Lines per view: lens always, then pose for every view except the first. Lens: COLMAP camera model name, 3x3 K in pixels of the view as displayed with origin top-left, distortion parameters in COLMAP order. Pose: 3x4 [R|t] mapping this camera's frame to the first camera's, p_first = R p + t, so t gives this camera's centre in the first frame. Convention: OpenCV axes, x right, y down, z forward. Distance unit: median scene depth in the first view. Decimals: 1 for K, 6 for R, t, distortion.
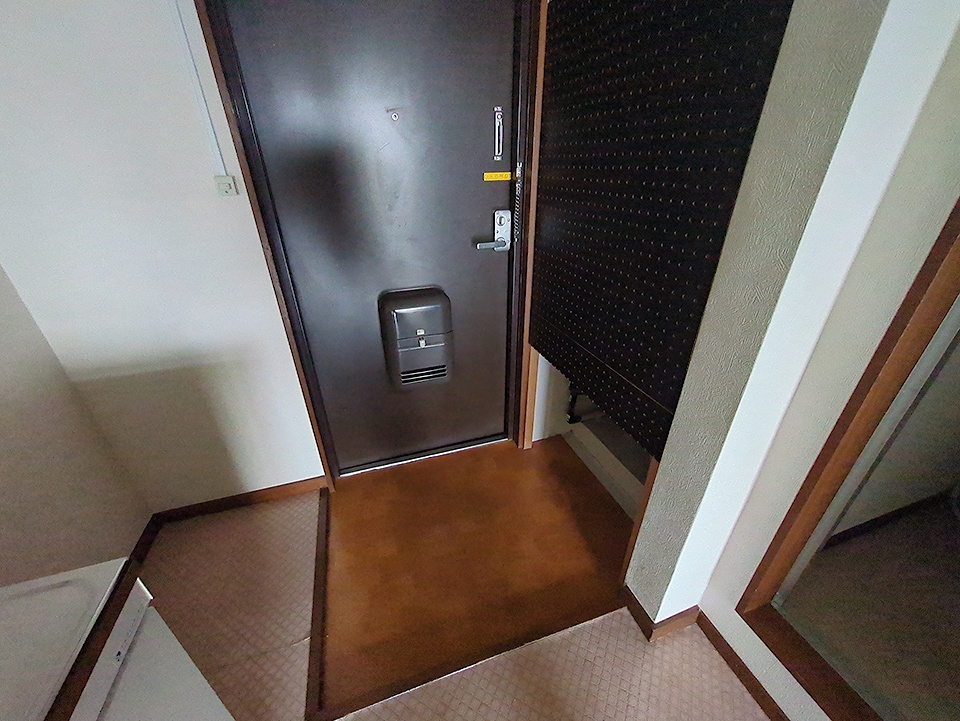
lens RADIAL K [[381.0, 0, 484.2], [0, 381.0, 362.3], [0, 0, 1]] dist [-0.000621, -0.000231]
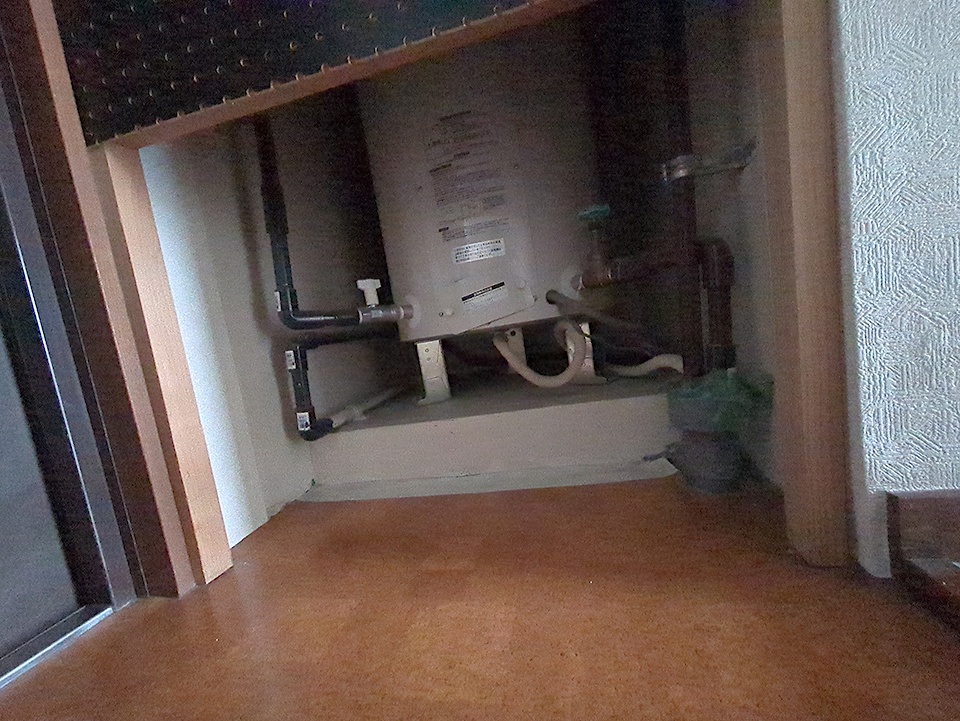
lens RADIAL K [[381.0, 0, 484.2], [0, 381.0, 362.3], [0, 0, 1]] dist [-0.000621, -0.000231]
pose [[0.492955, -0.162693, 0.854708, -0.004668], [0.539405, 0.827936, -0.153507, 0.239689], [-0.682670, 0.536705, 0.495893, 0.629359]]
